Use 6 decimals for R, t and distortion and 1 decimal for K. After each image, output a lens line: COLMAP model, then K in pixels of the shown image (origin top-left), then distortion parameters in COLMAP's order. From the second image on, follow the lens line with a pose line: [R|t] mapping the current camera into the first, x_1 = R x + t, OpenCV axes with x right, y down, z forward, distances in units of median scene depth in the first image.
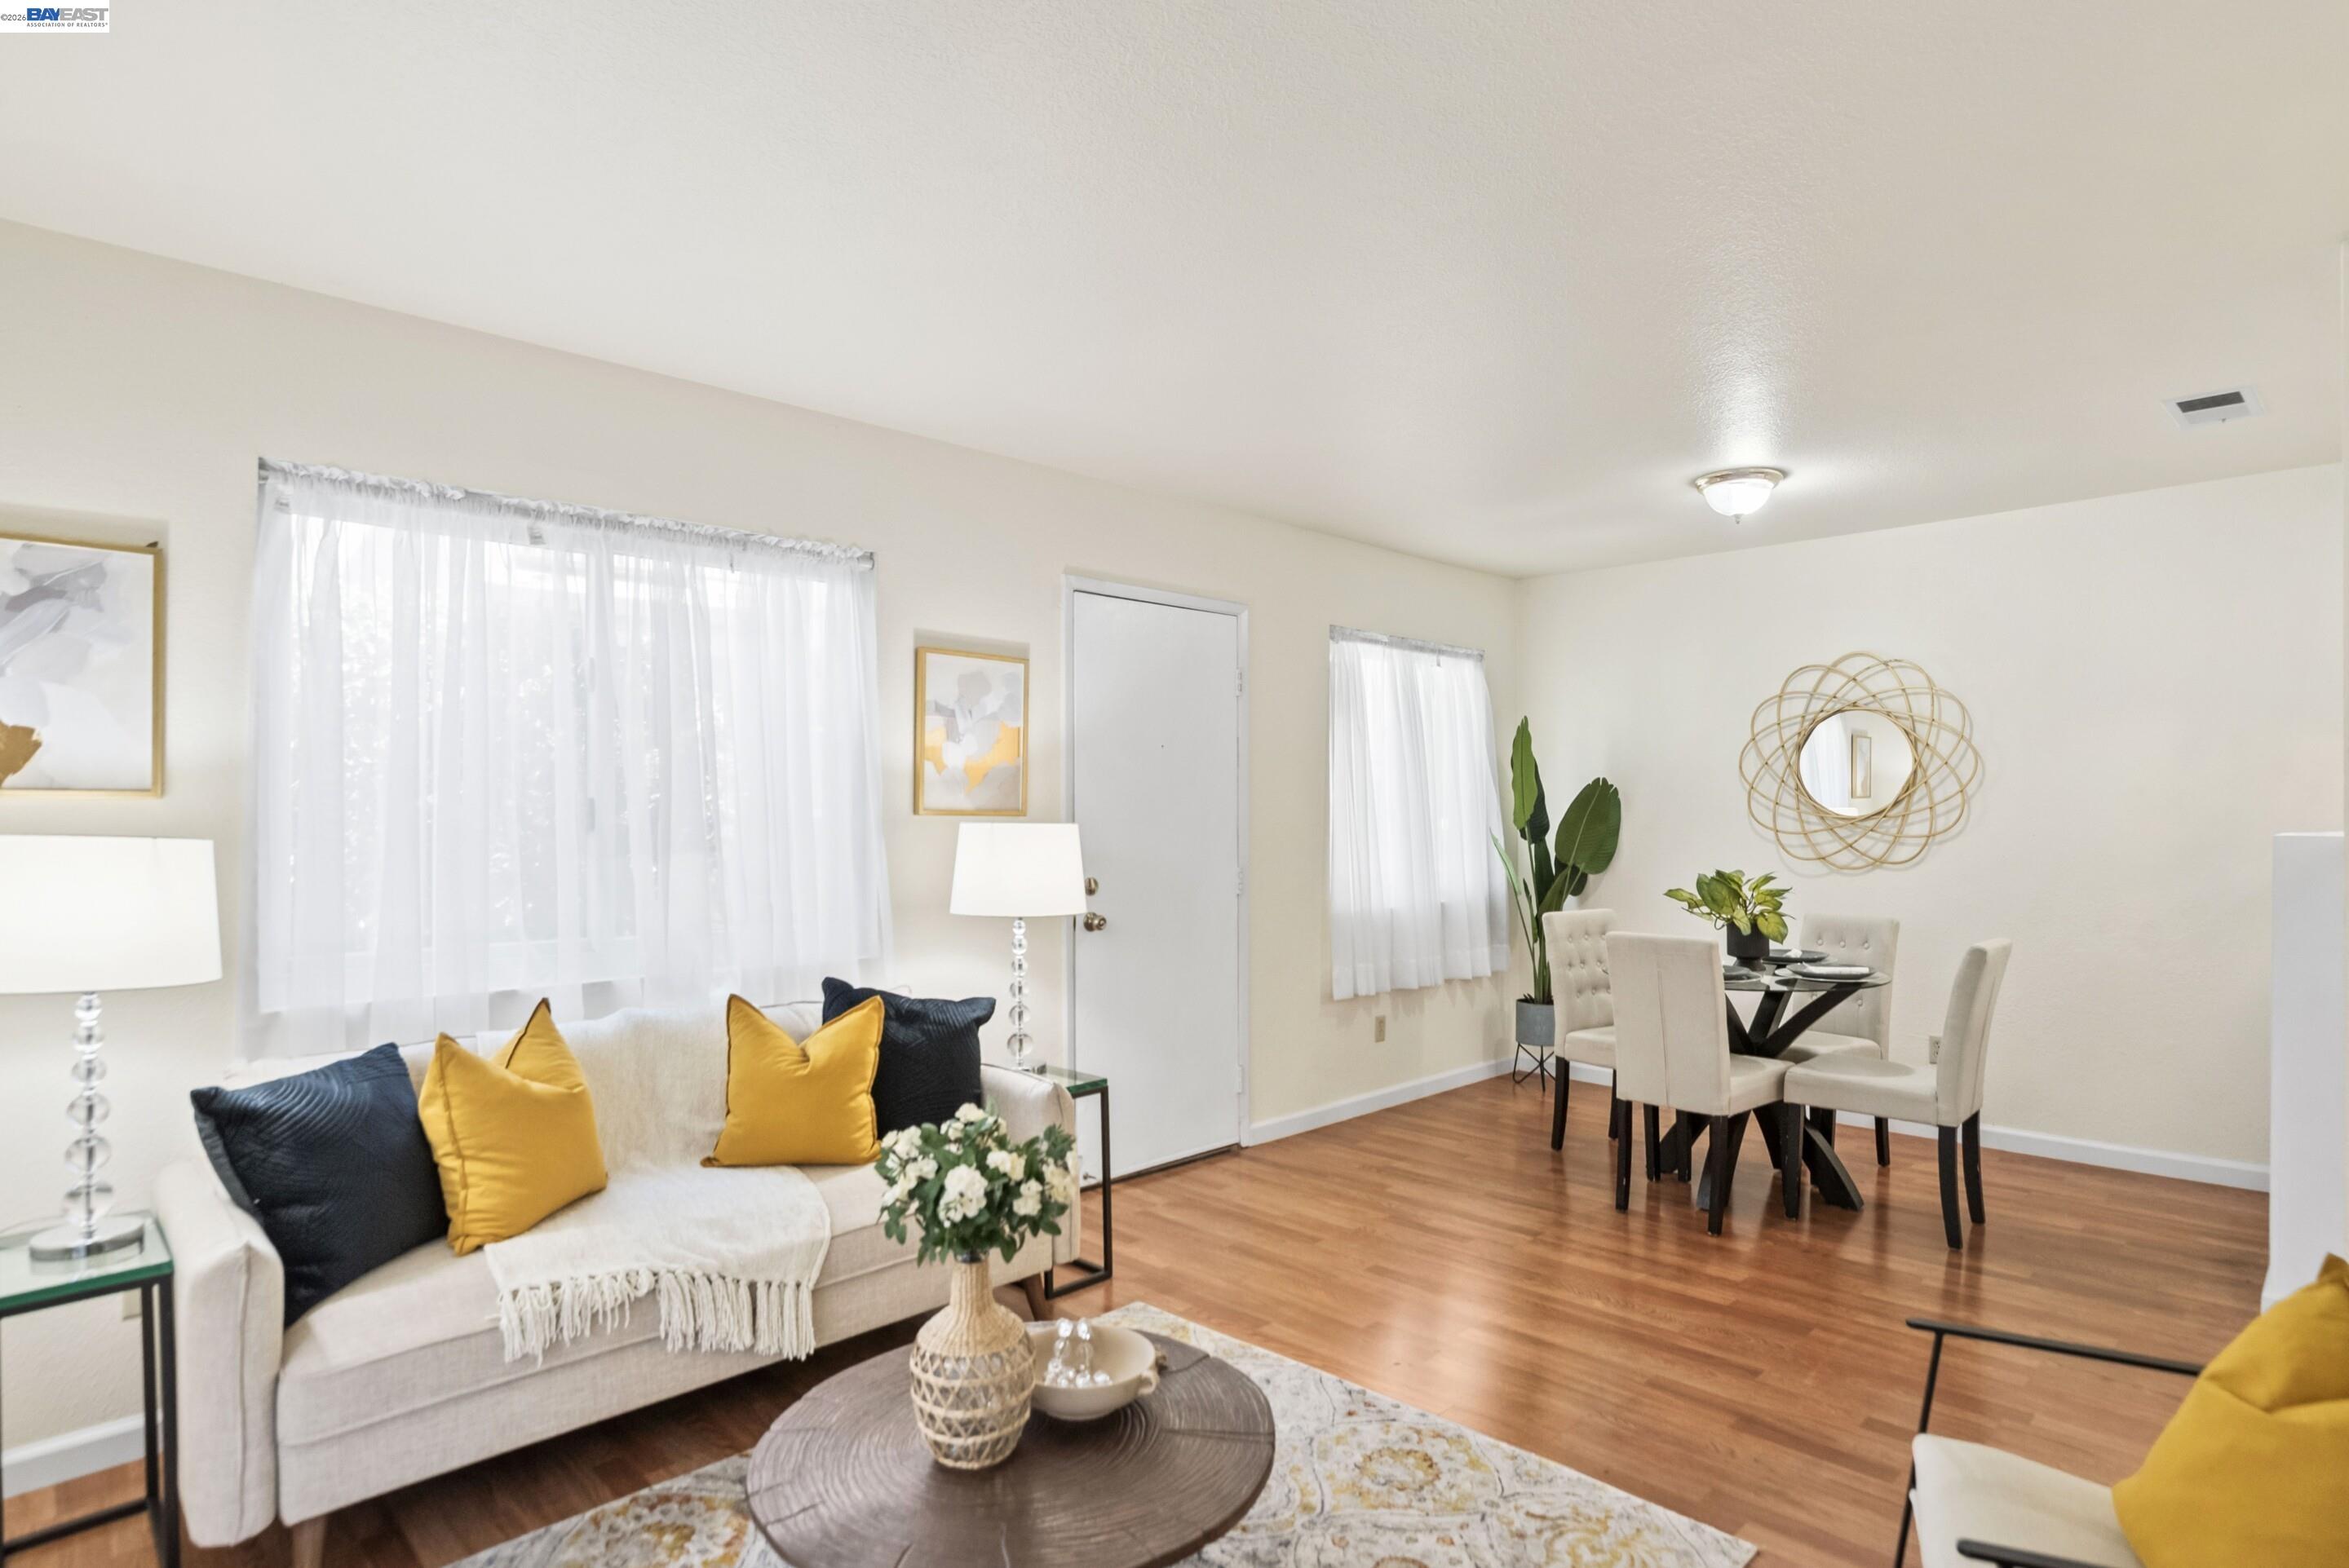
lens RADIAL K [[1222.0, 0, 1209.9], [0, 1222.0, 817.5], [0, 0, 1]] dist [-0.003070, 0.000470]
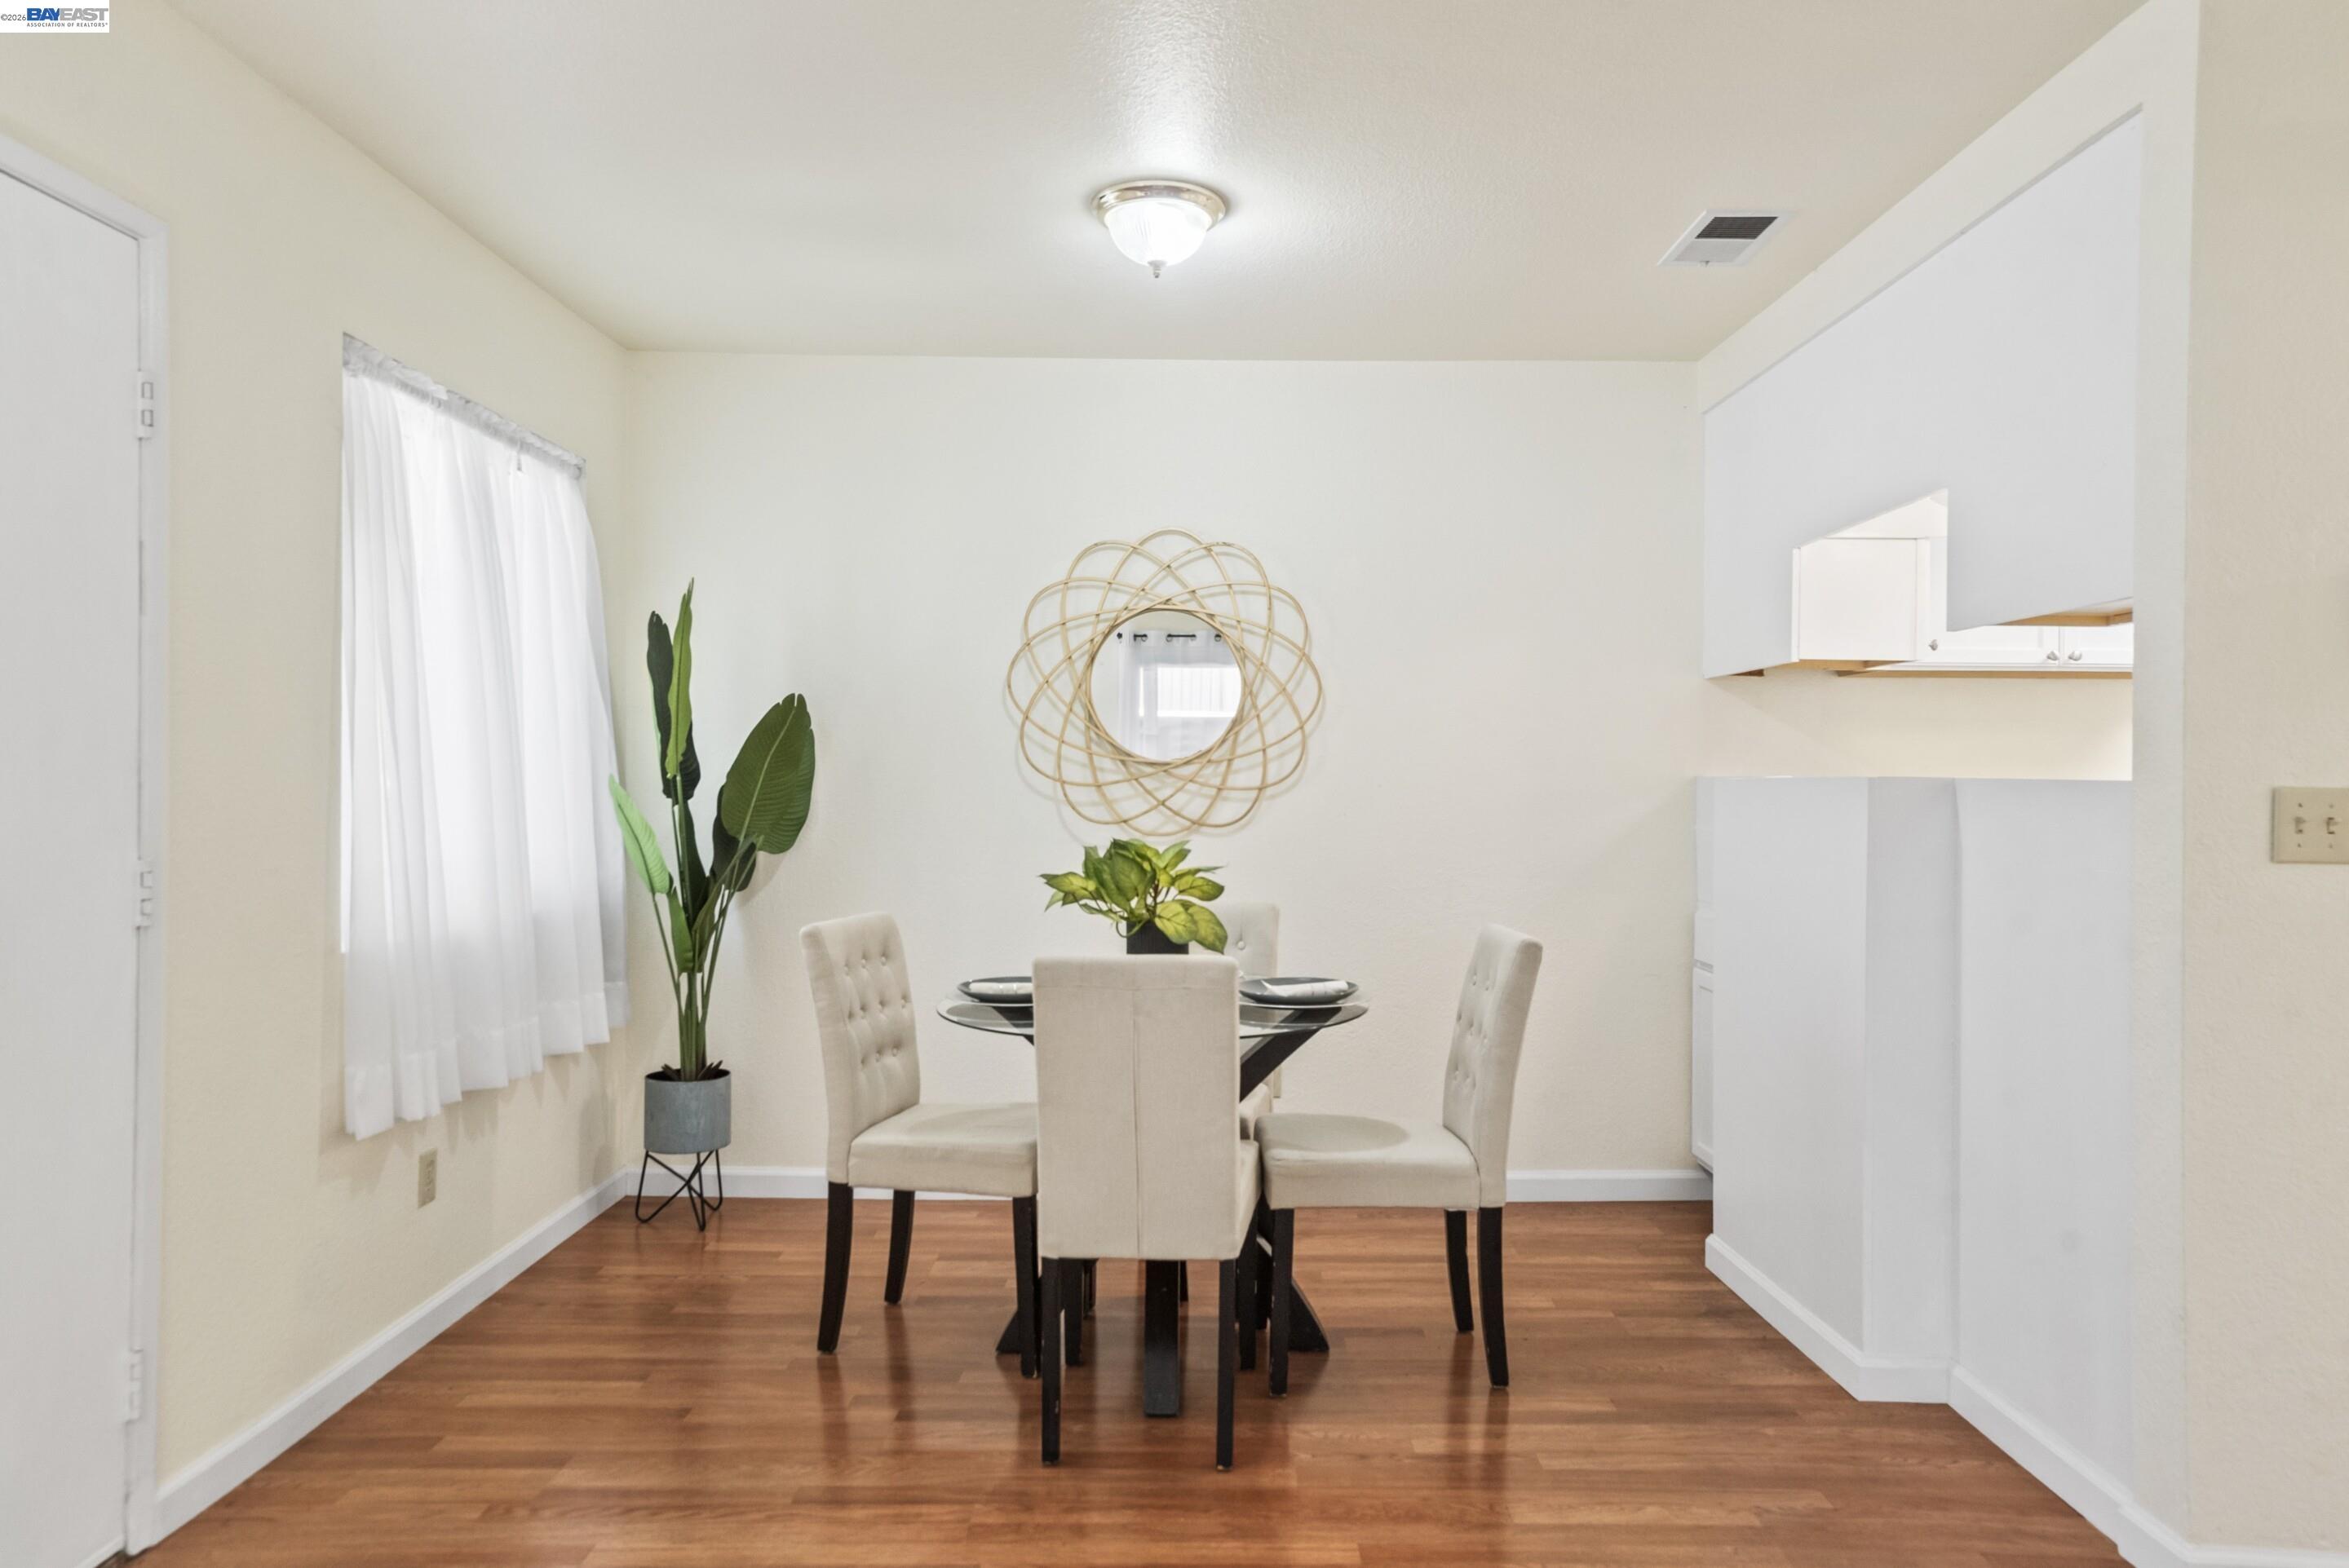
lens RADIAL K [[1521.4, 0, 1174.5], [0, 1521.4, 784.0], [0, 0, 1]] dist [-0.001845, 0.052854]
pose [[0.716058, 0.003335, 0.698033, -0.084607], [-0.003938, 0.999992, -0.000739, 0.013598], [-0.698030, -0.002220, 0.716065, 0.380501]]
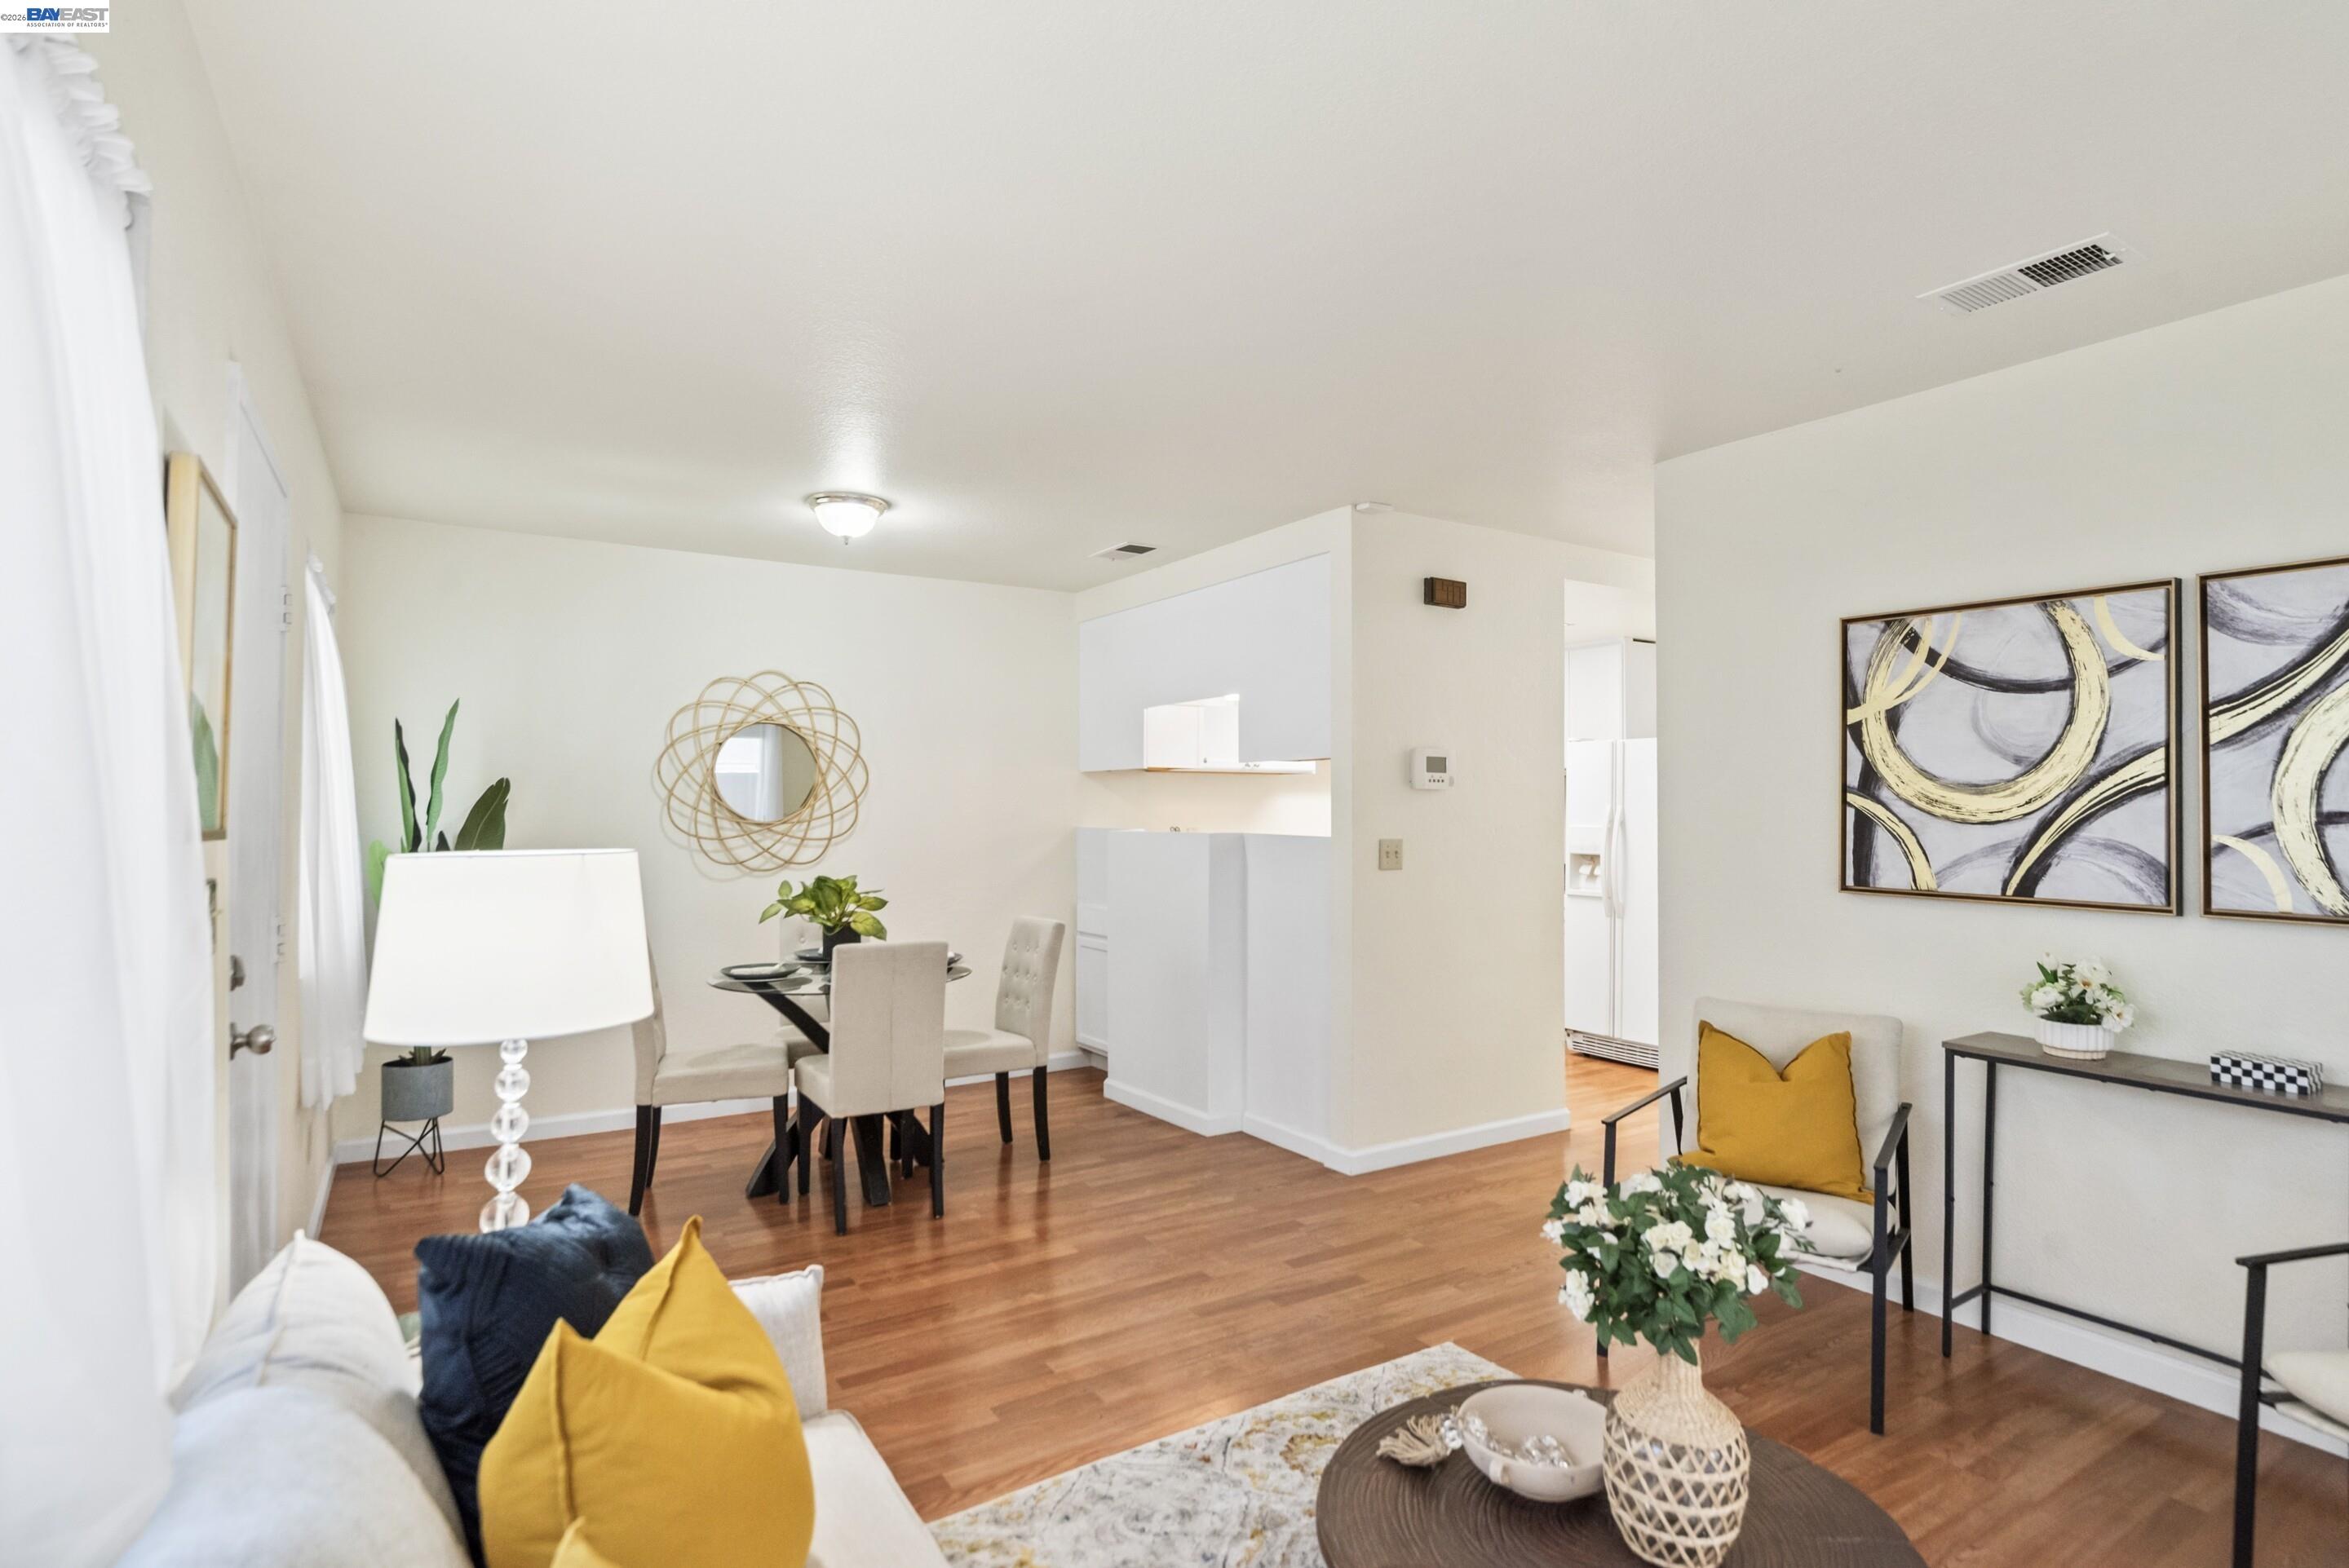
lens RADIAL K [[1187.0, 0, 1159.0], [0, 1187.0, 803.6], [0, 0, 1]] dist [-0.000852, 0.000454]
pose [[0.239394, 0.006811, 0.970899, -0.418843], [0.004590, 0.999956, -0.008147, -0.007218], [-0.970912, 0.006406, 0.239353, 0.429619]]
